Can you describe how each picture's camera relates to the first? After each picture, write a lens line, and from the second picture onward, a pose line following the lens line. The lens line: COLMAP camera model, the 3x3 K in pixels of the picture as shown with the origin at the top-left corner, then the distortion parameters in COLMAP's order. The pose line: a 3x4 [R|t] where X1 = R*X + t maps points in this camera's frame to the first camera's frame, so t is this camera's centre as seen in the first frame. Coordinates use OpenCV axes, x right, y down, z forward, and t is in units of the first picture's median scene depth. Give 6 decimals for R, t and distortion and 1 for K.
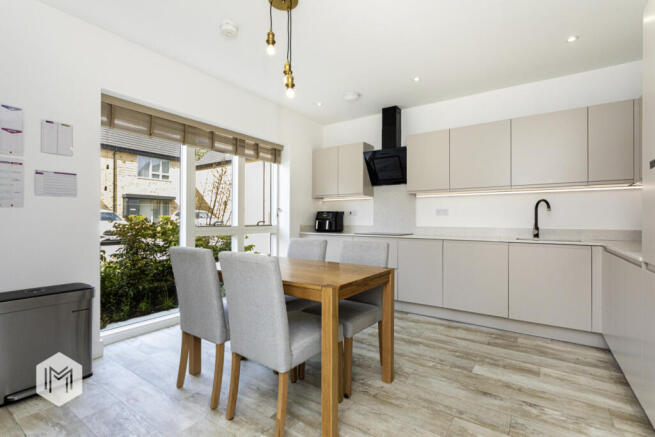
lens RADIAL K [[310.4, 0, 326.2], [0, 310.4, 217.8], [0, 0, 1]] dist [-0.000418, 0.002318]
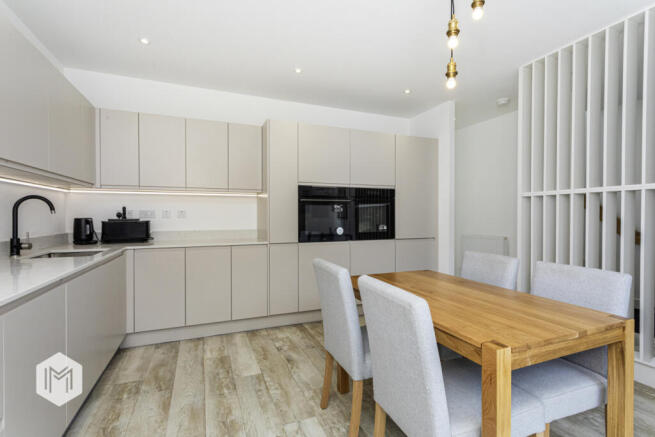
lens RADIAL K [[310.4, 0, 328.4], [0, 310.4, 217.0], [0, 0, 1]] dist [-0.000418, 0.002318]
pose [[-0.844350, -0.004225, 0.535775, -0.255427], [-0.002988, 0.999990, 0.003177, -0.024329], [-0.535783, 0.001081, -0.844355, 1.666605]]
